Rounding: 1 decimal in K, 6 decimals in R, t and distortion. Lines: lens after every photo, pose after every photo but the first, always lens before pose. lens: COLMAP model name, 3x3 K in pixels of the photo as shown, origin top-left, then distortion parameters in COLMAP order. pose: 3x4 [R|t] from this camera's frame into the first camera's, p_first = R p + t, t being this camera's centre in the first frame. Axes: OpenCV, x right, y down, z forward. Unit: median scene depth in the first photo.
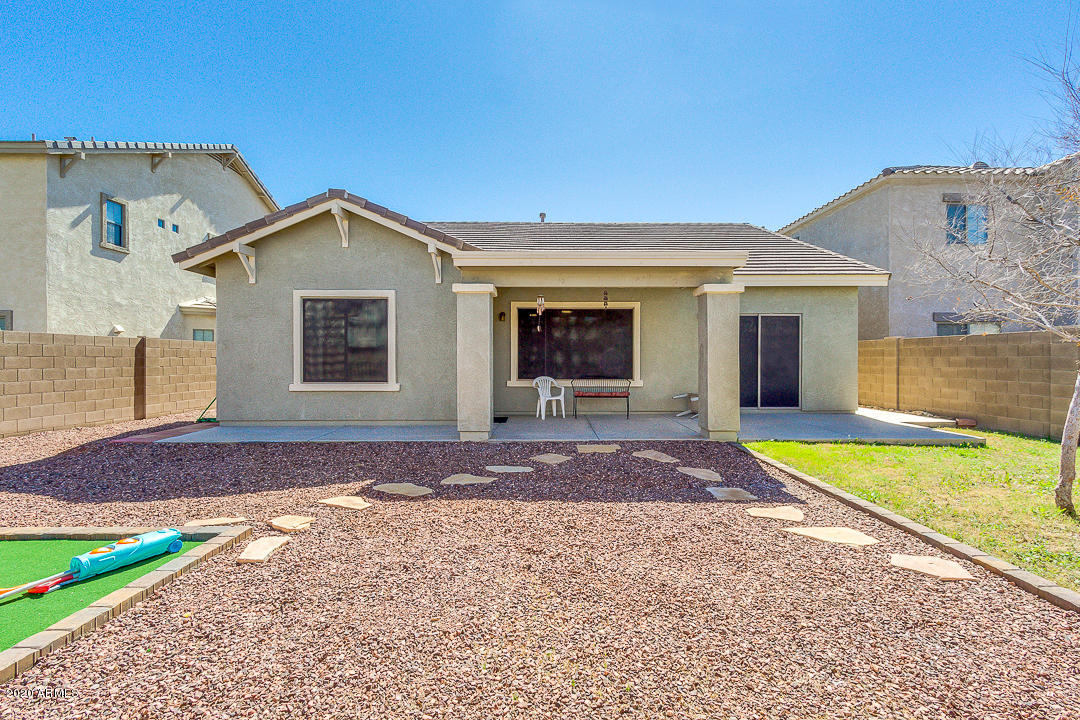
lens RADIAL K [[496.3, 0, 541.4], [0, 496.3, 361.4], [0, 0, 1]] dist [0.000941, -0.001281]
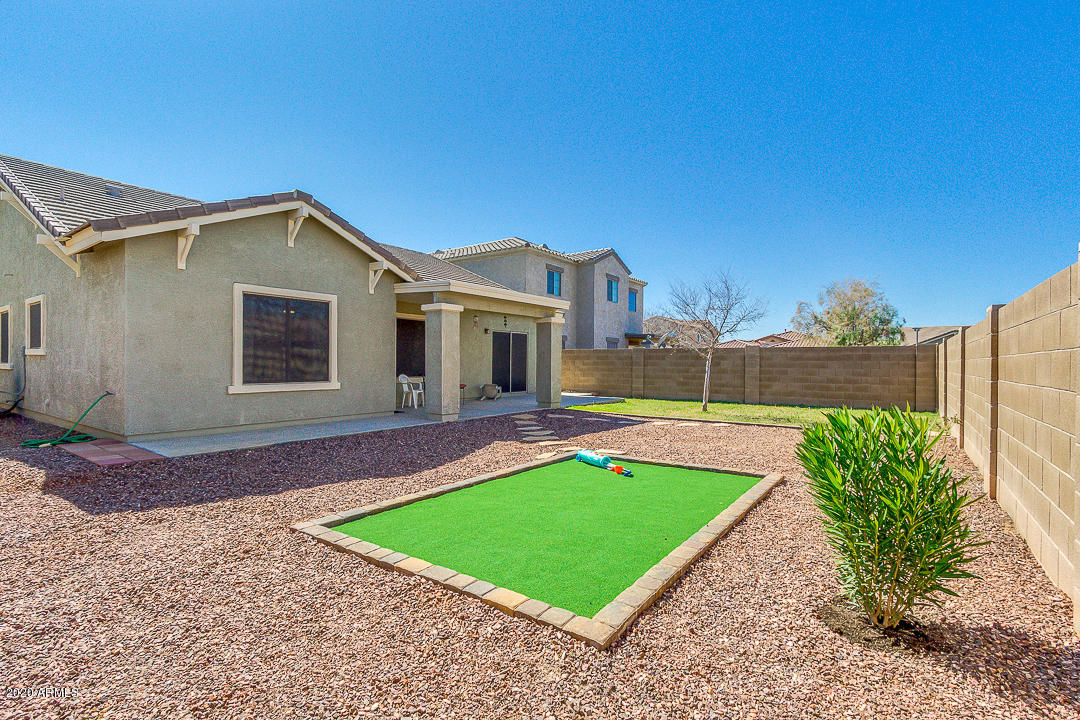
lens RADIAL K [[496.3, 0, 550.1], [0, 496.3, 358.8], [0, 0, 1]] dist [0.000941, -0.001281]
pose [[0.590050, 0.008482, 0.807322, -0.892061], [-0.001941, 0.999957, -0.009087, 0.002833], [-0.807364, 0.003795, 0.590041, -0.009009]]
